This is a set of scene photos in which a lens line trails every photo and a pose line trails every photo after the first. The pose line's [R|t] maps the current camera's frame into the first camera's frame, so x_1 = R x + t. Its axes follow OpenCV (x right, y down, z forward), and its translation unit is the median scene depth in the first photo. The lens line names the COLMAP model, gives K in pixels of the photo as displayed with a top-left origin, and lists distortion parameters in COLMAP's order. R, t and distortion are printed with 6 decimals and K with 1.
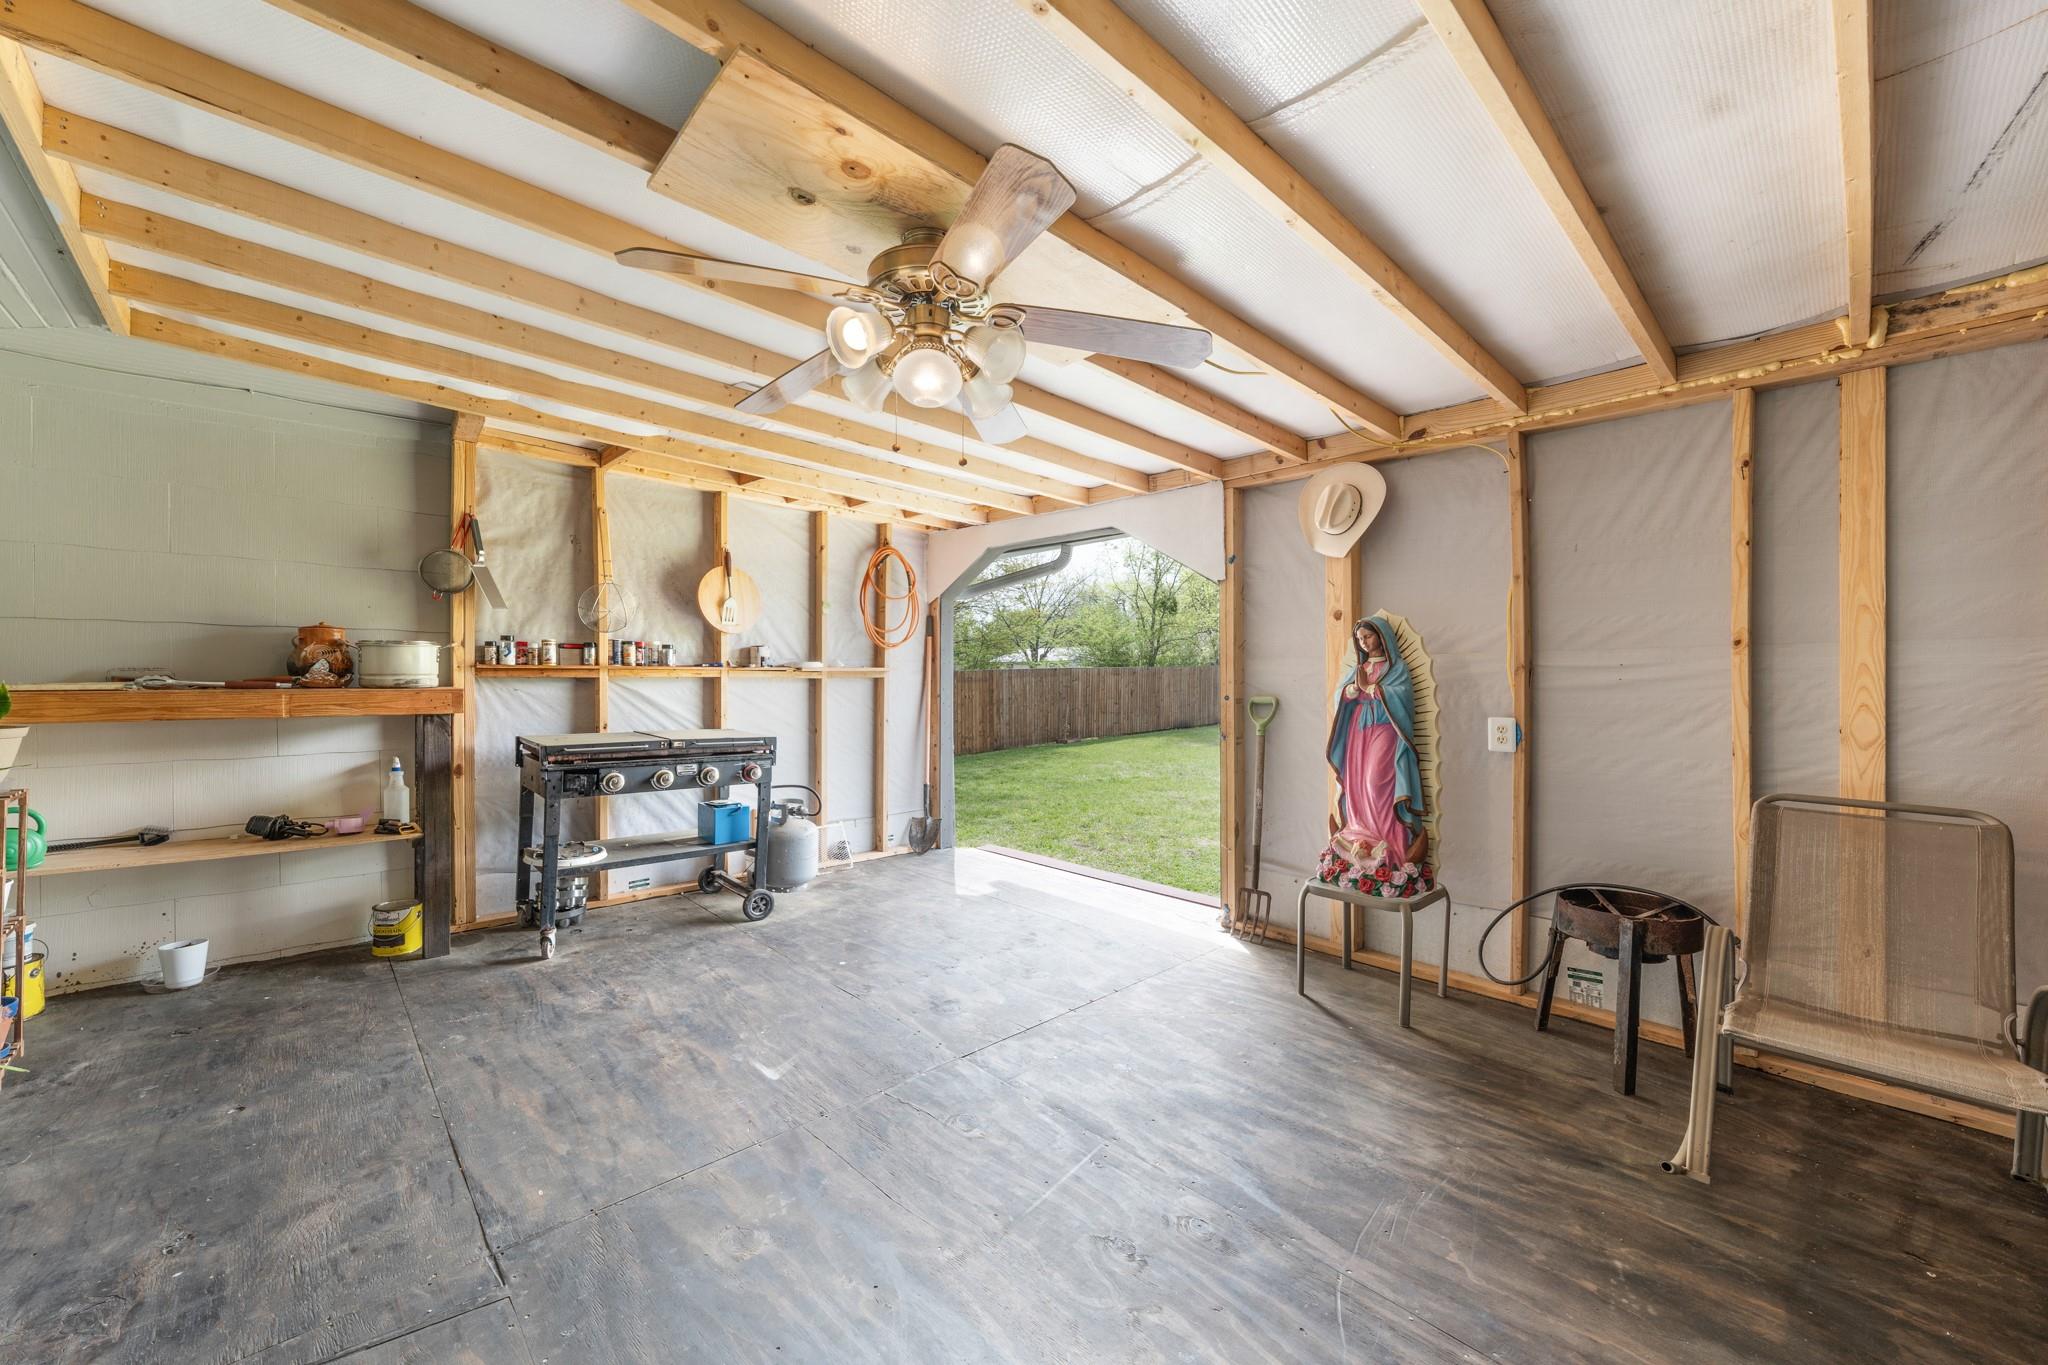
lens RADIAL K [[767.0, 0, 1014.3], [0, 767.0, 690.0], [0, 0, 1]] dist [-0.001353, -0.000398]
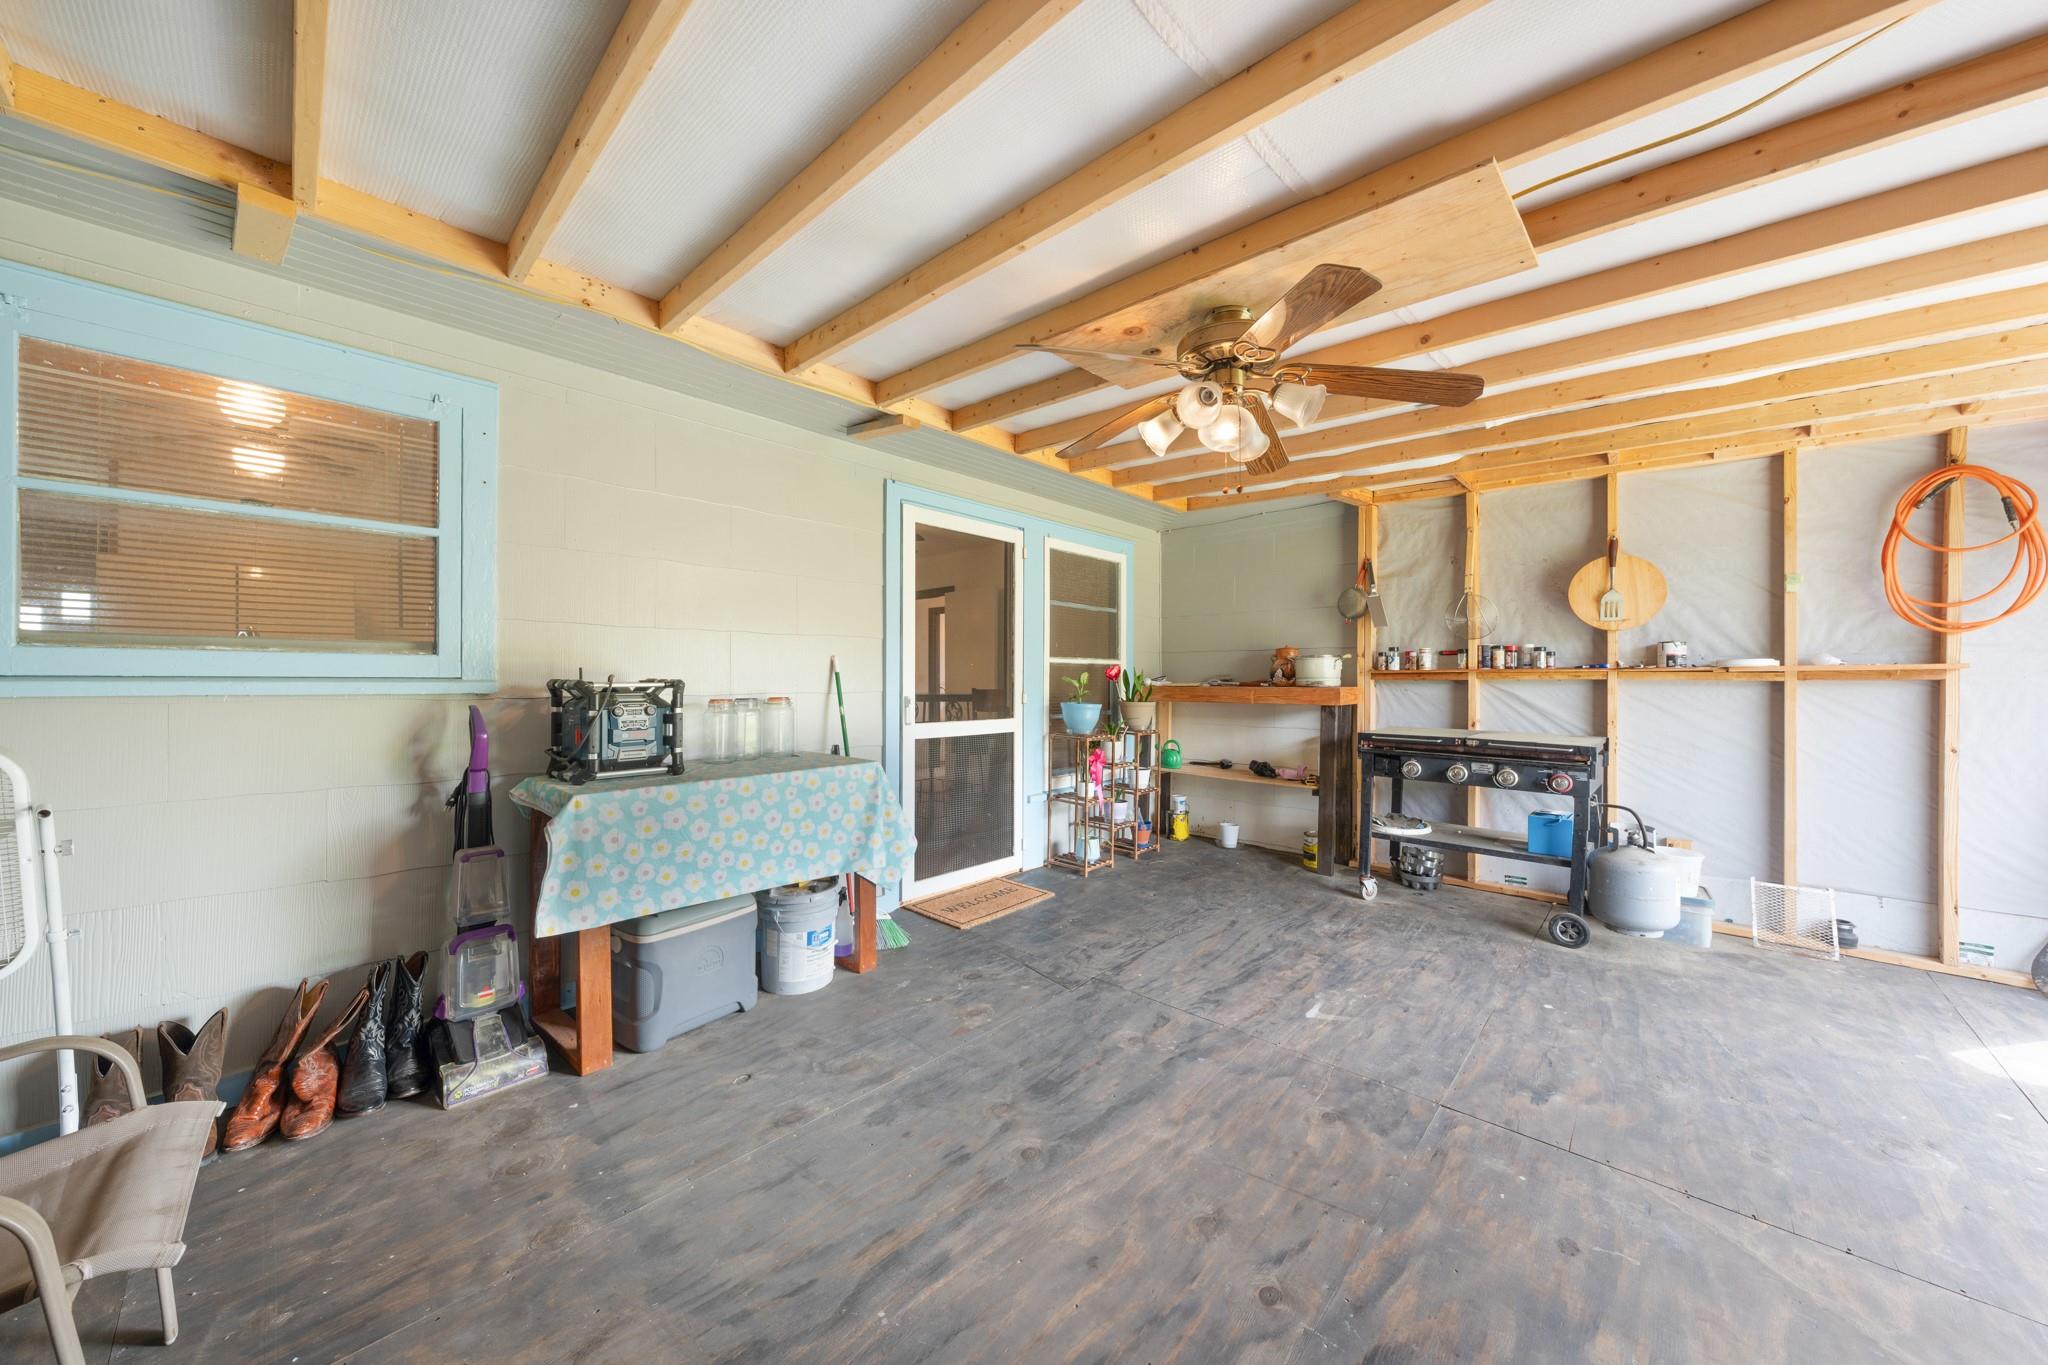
lens RADIAL K [[716.6, 0, 1013.0], [0, 716.6, 679.1], [0, 0, 1]] dist [-0.001187, -0.000140]
pose [[0.057570, -0.003538, -0.998335, 0.487429], [-0.017480, 0.999837, -0.004551, -0.001585], [0.998188, 0.017713, 0.057498, 0.297685]]
